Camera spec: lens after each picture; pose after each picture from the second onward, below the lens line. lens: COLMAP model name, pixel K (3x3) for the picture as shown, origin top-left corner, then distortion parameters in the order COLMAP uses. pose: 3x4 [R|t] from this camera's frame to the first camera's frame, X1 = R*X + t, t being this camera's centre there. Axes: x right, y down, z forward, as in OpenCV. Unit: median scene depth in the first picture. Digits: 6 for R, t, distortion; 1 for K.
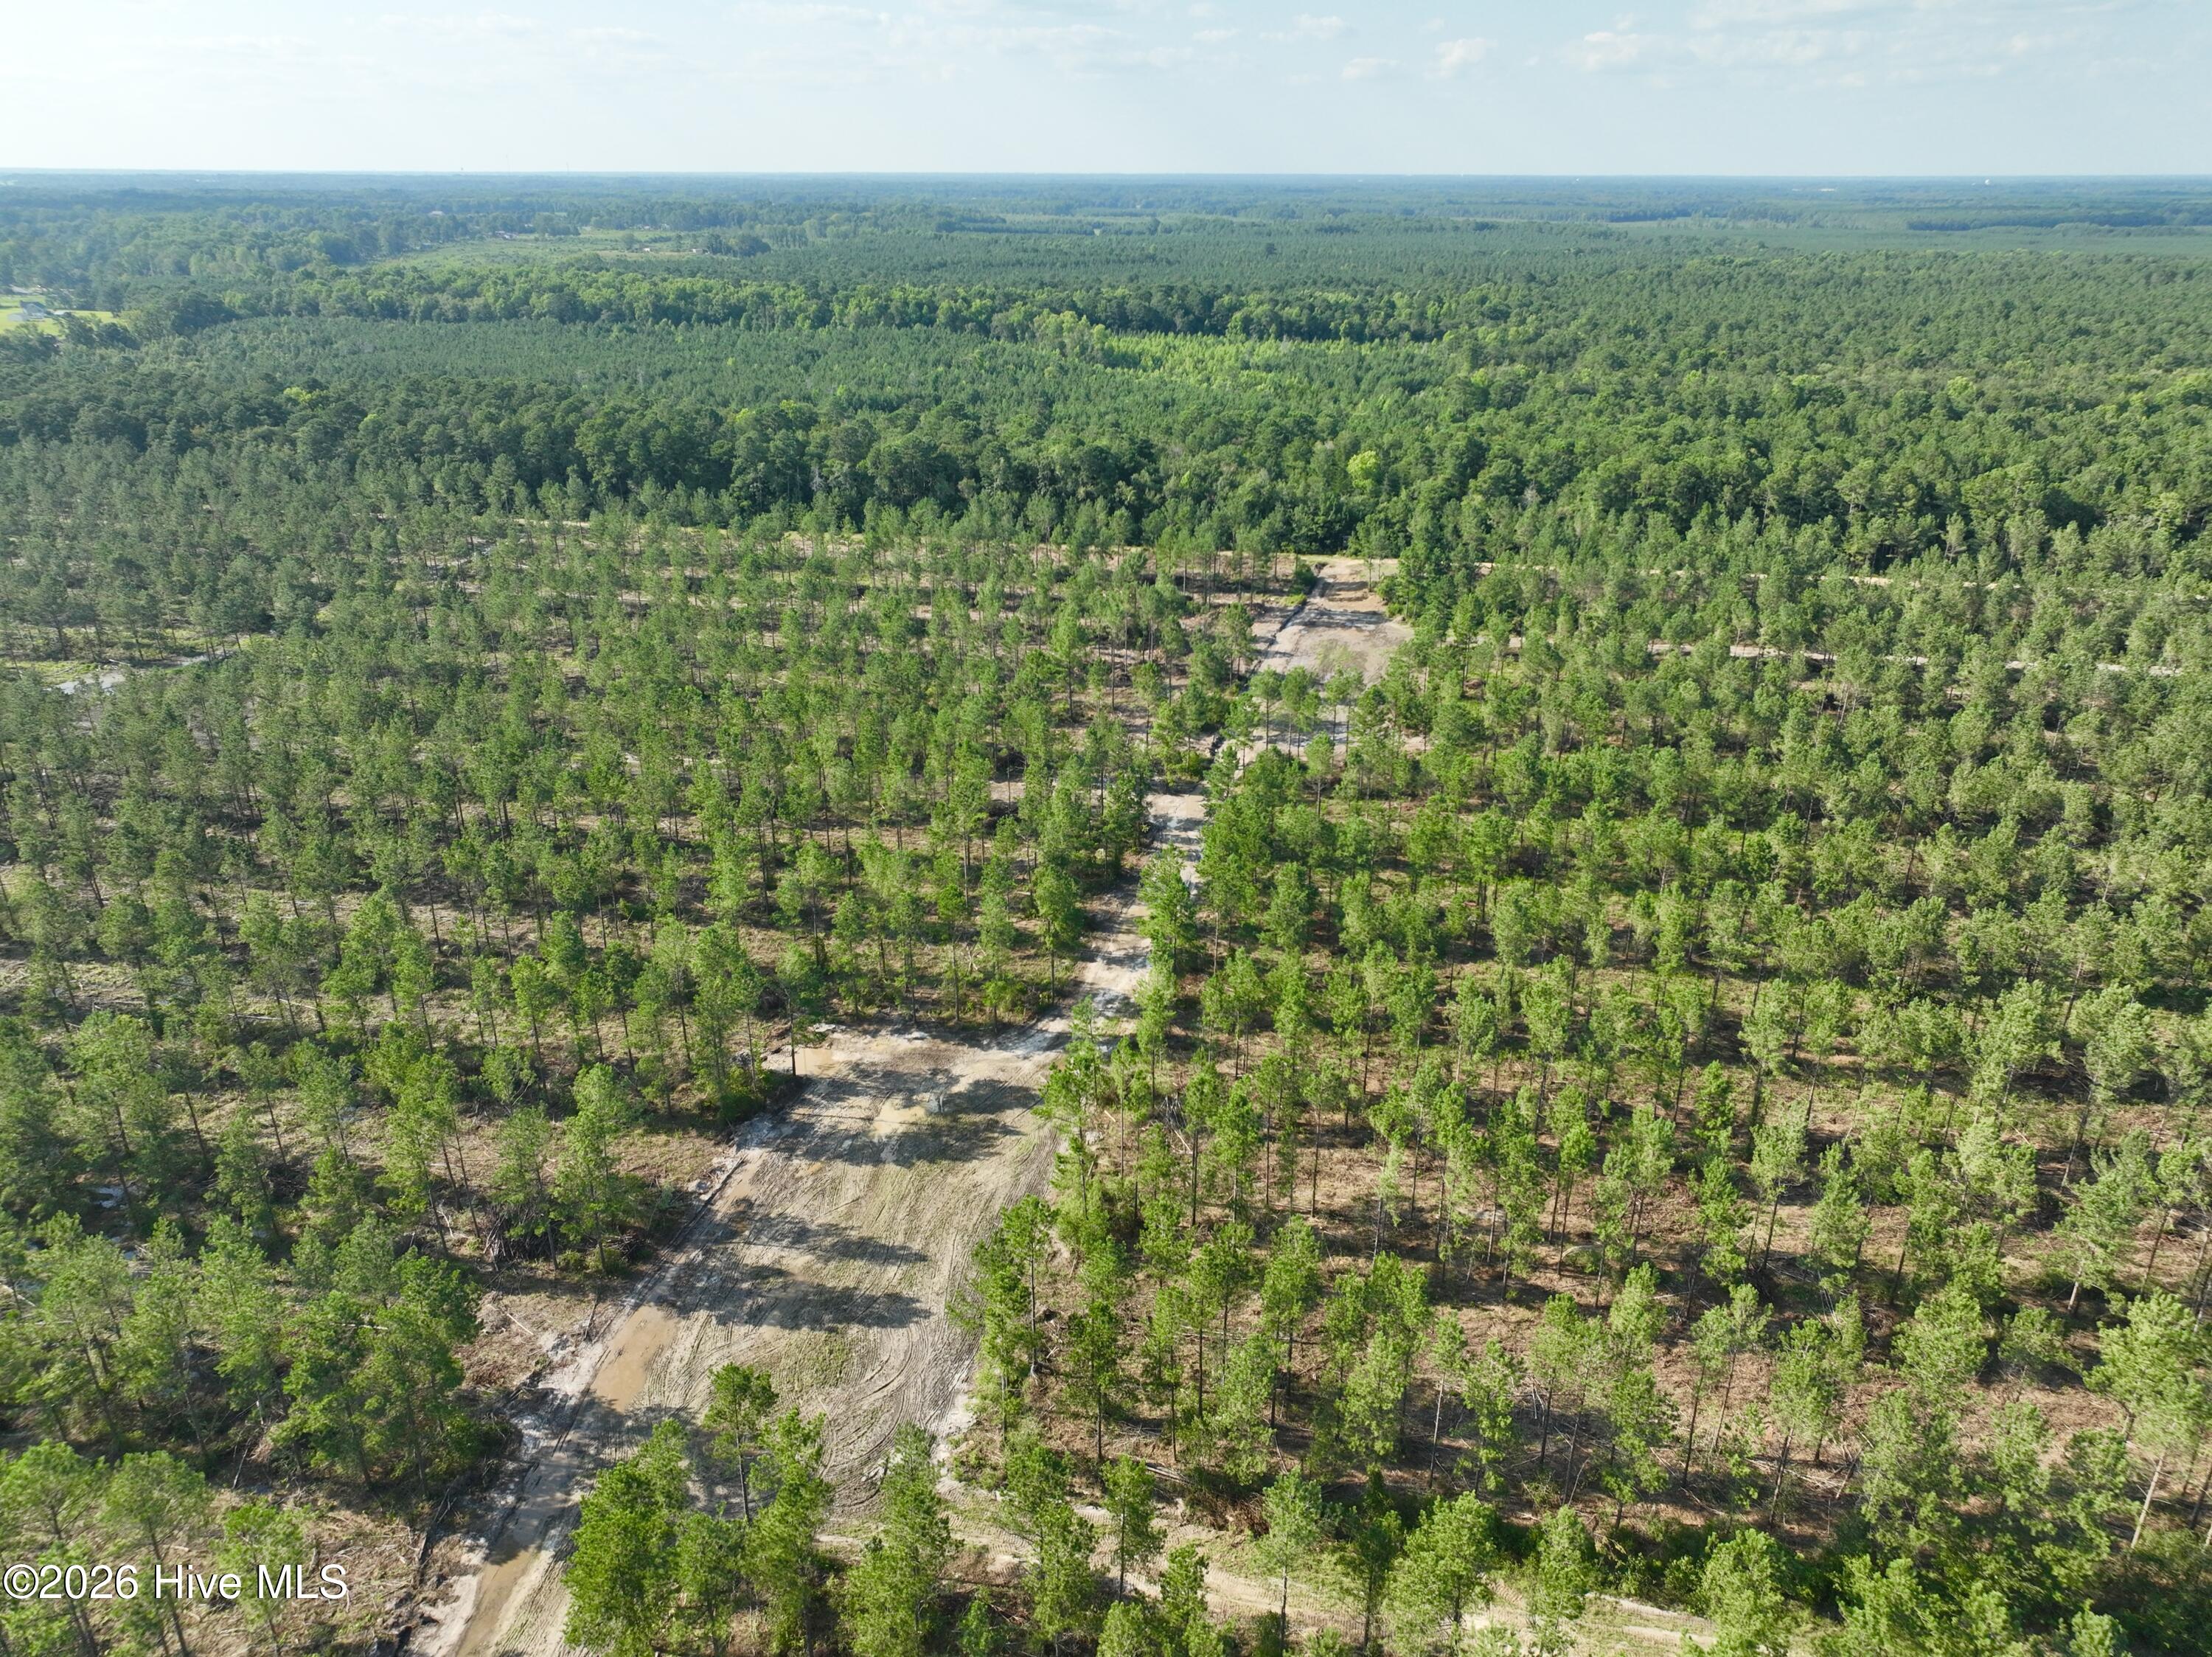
lens RADIAL K [[1572.8, 0, 1126.4], [0, 1572.8, 826.4], [0, 0, 1]] dist [-0.005031, 0.022072]
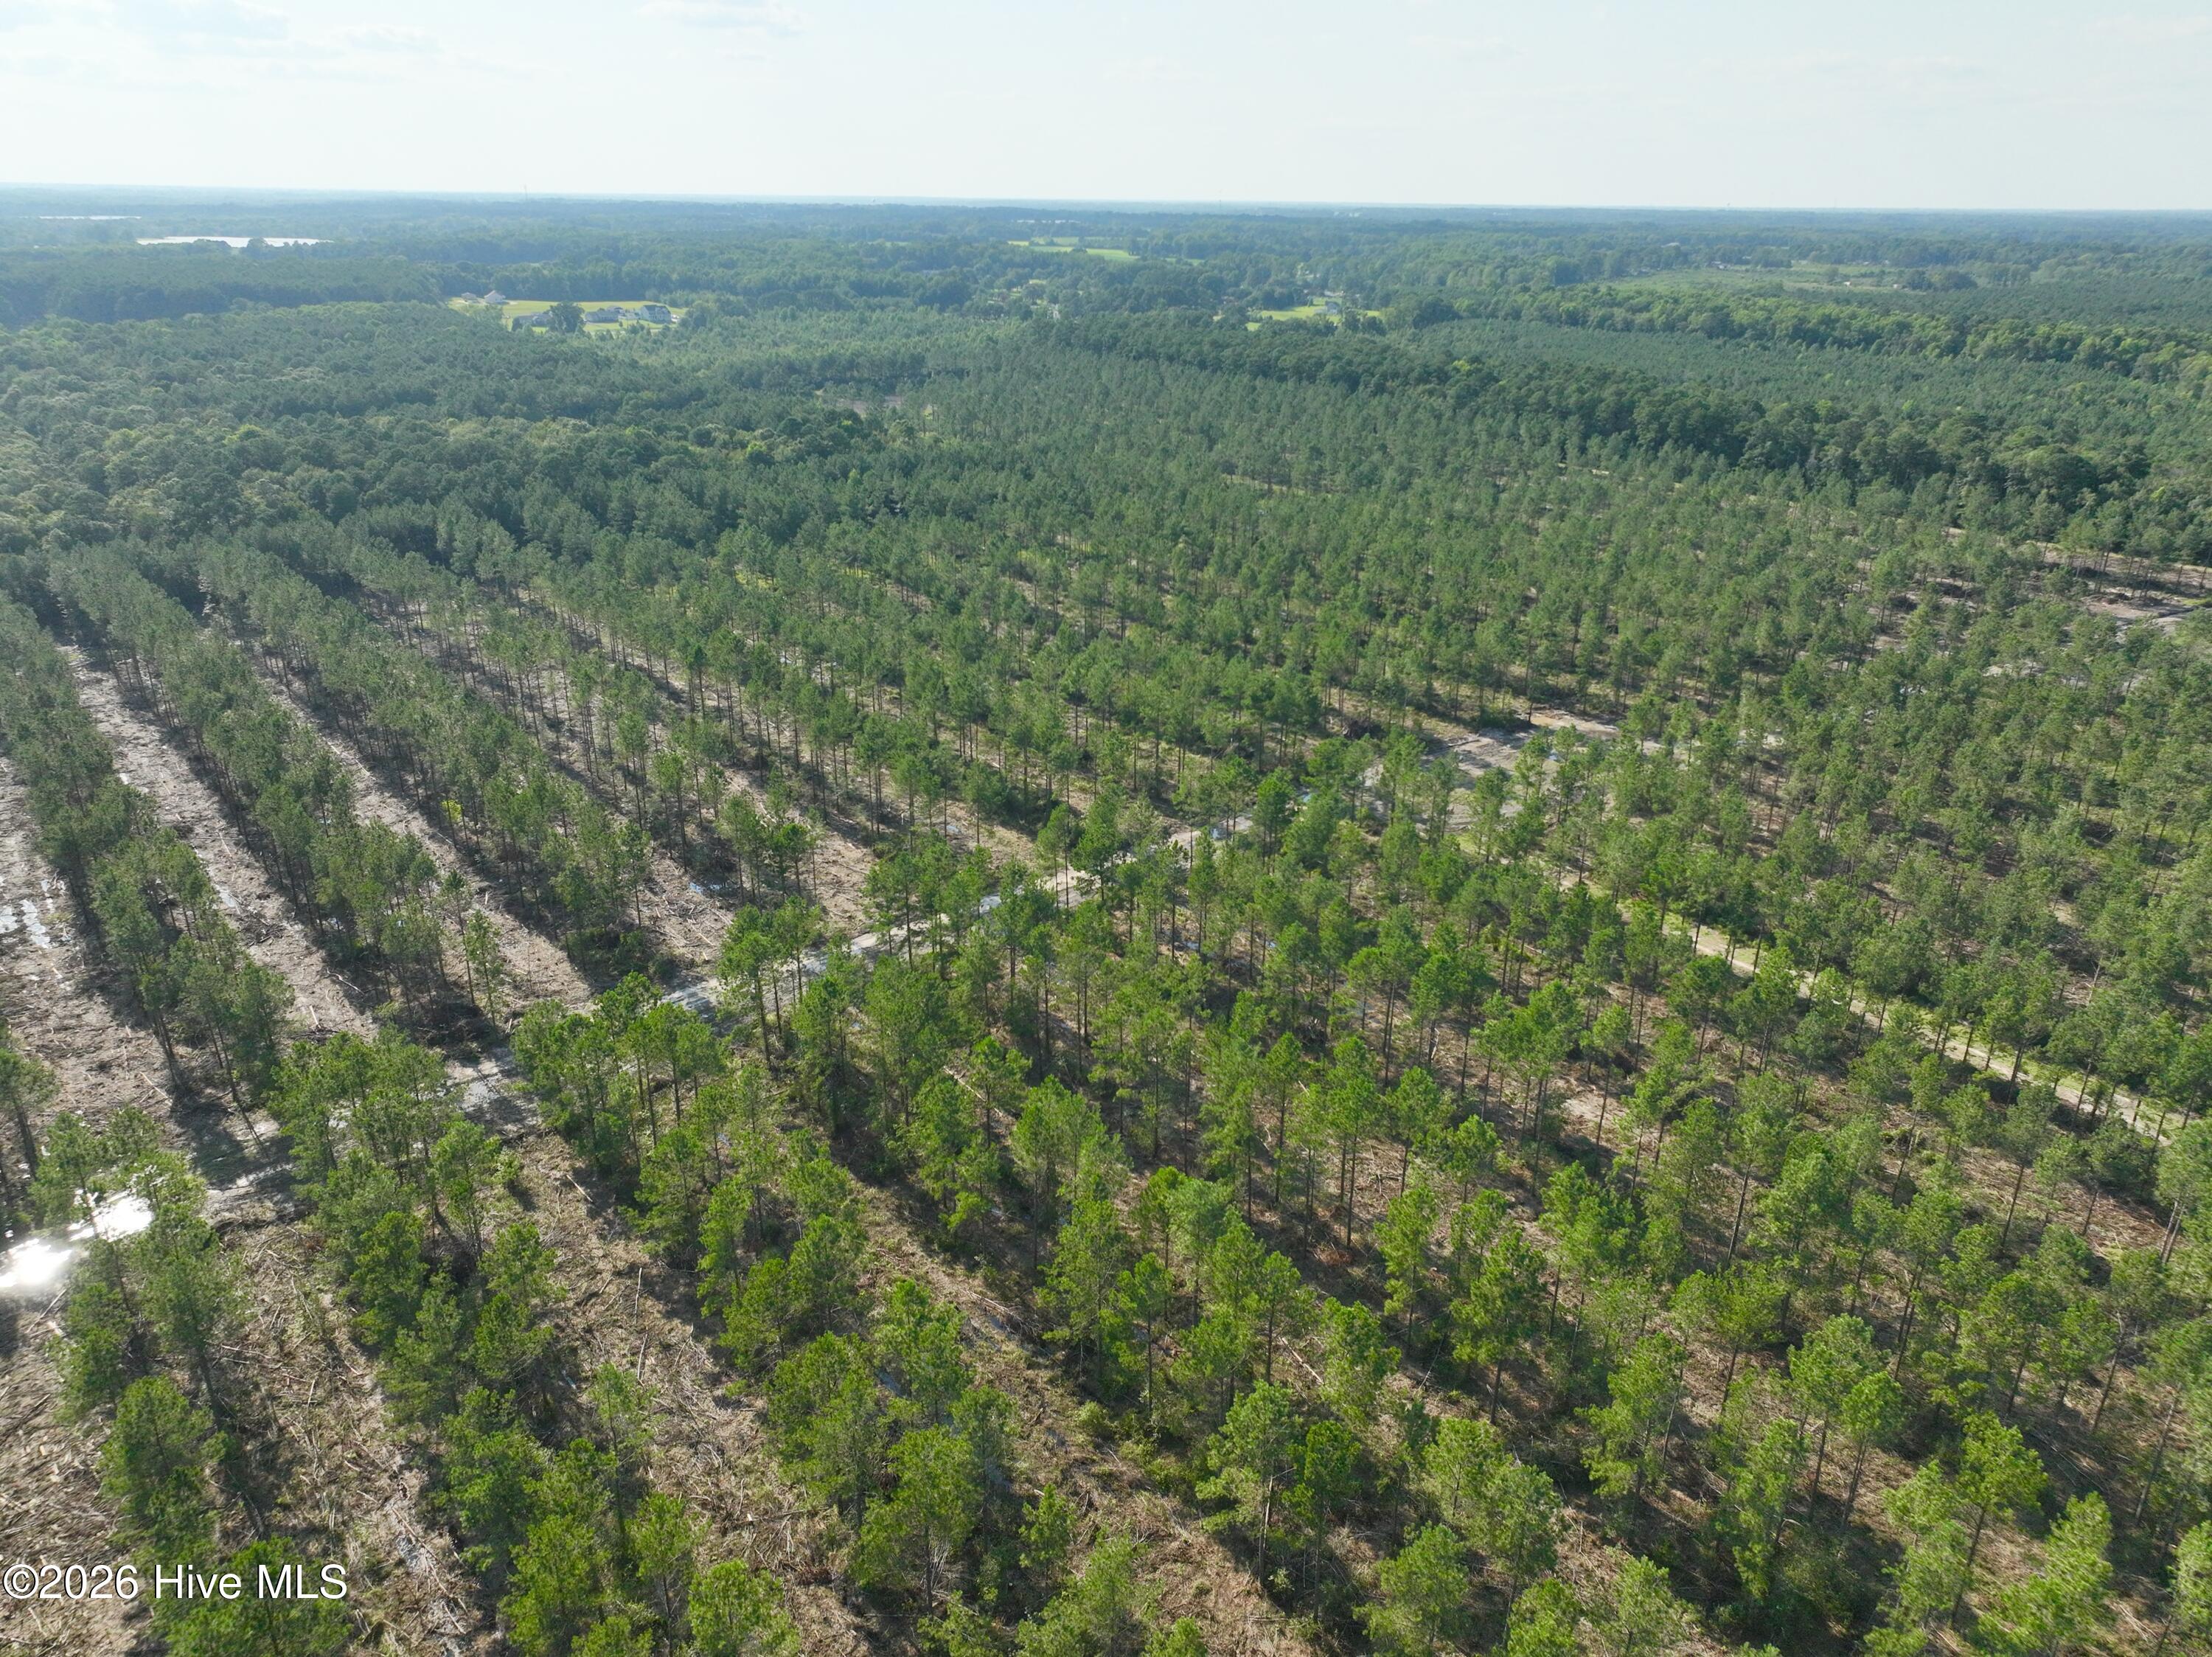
lens RADIAL K [[1572.8, 0, 1091.2], [0, 1572.8, 821.7], [0, 0, 1]] dist [-0.005031, 0.022072]
pose [[0.740522, 0.255057, -0.621751, 0.273082], [-0.268687, 0.960384, 0.073959, 0.135131], [0.615983, 0.112288, 0.779715, -0.324733]]
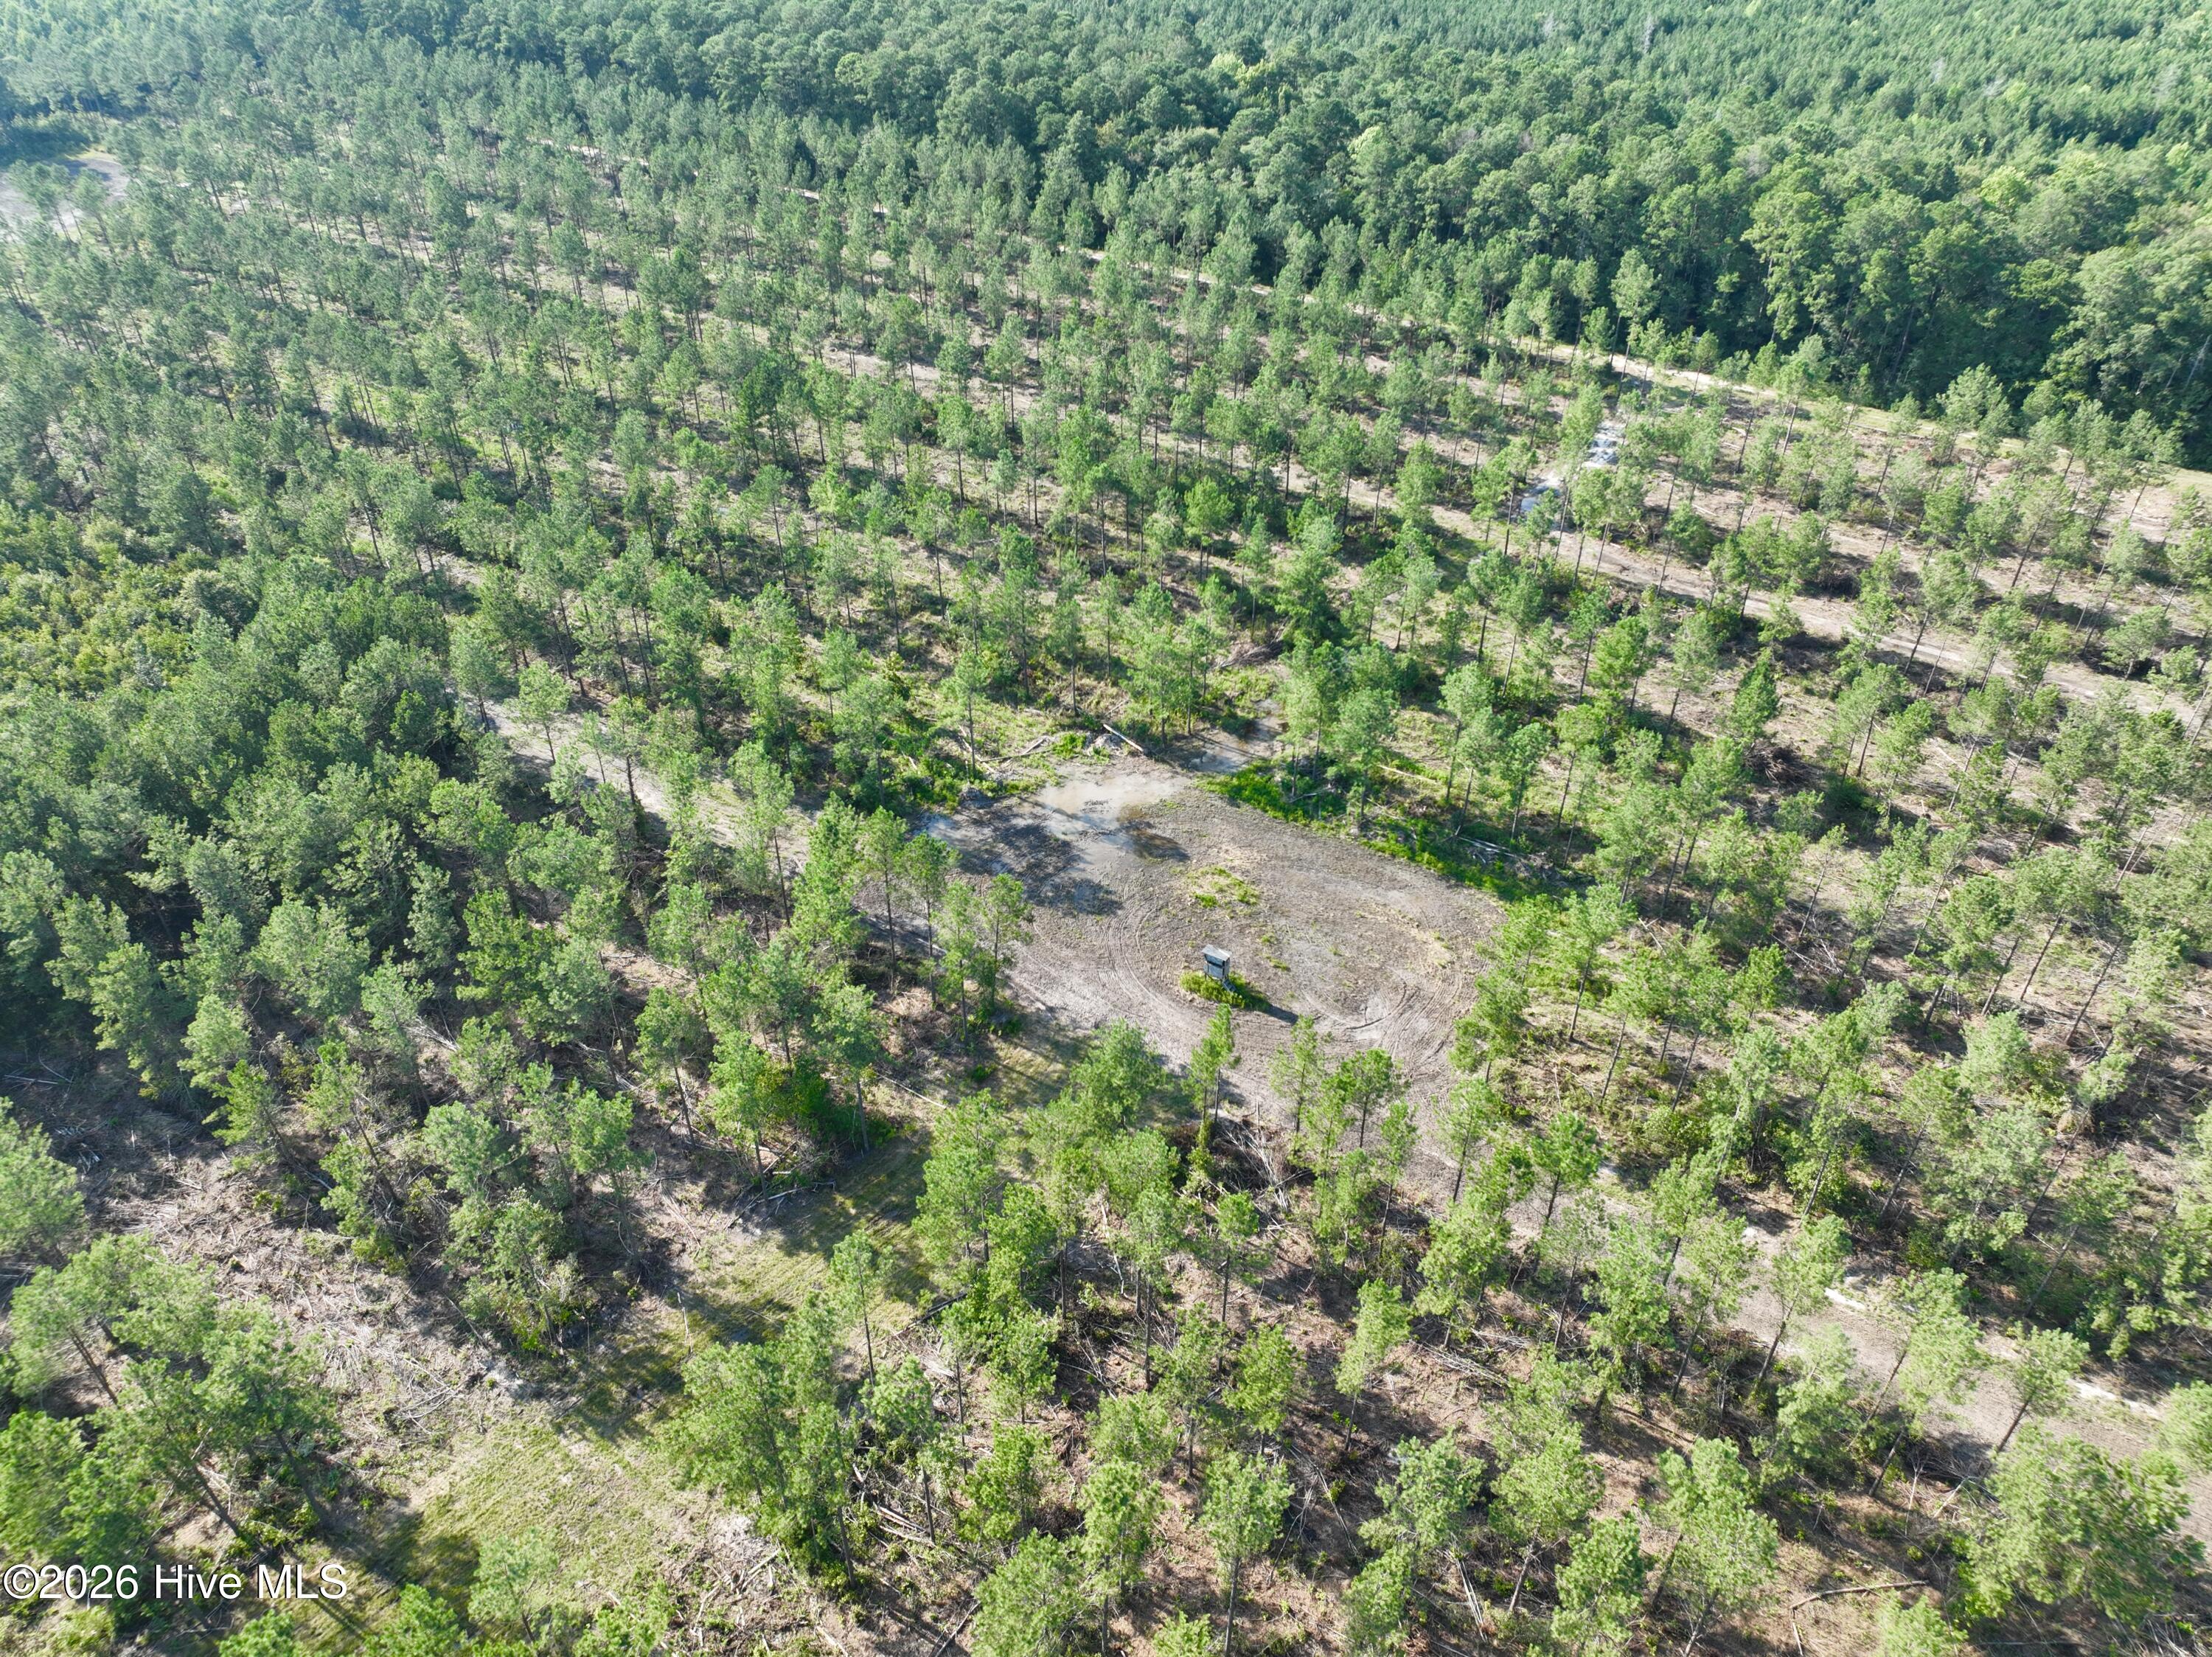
lens RADIAL K [[1572.8, 0, 1115.5], [0, 1572.8, 829.5], [0, 0, 1]] dist [-0.005031, 0.022072]
pose [[0.925600, 0.228634, -0.301647, -0.439628], [-0.150684, 0.953655, 0.260453, -0.197136], [0.347216, -0.195622, 0.917155, 0.468684]]
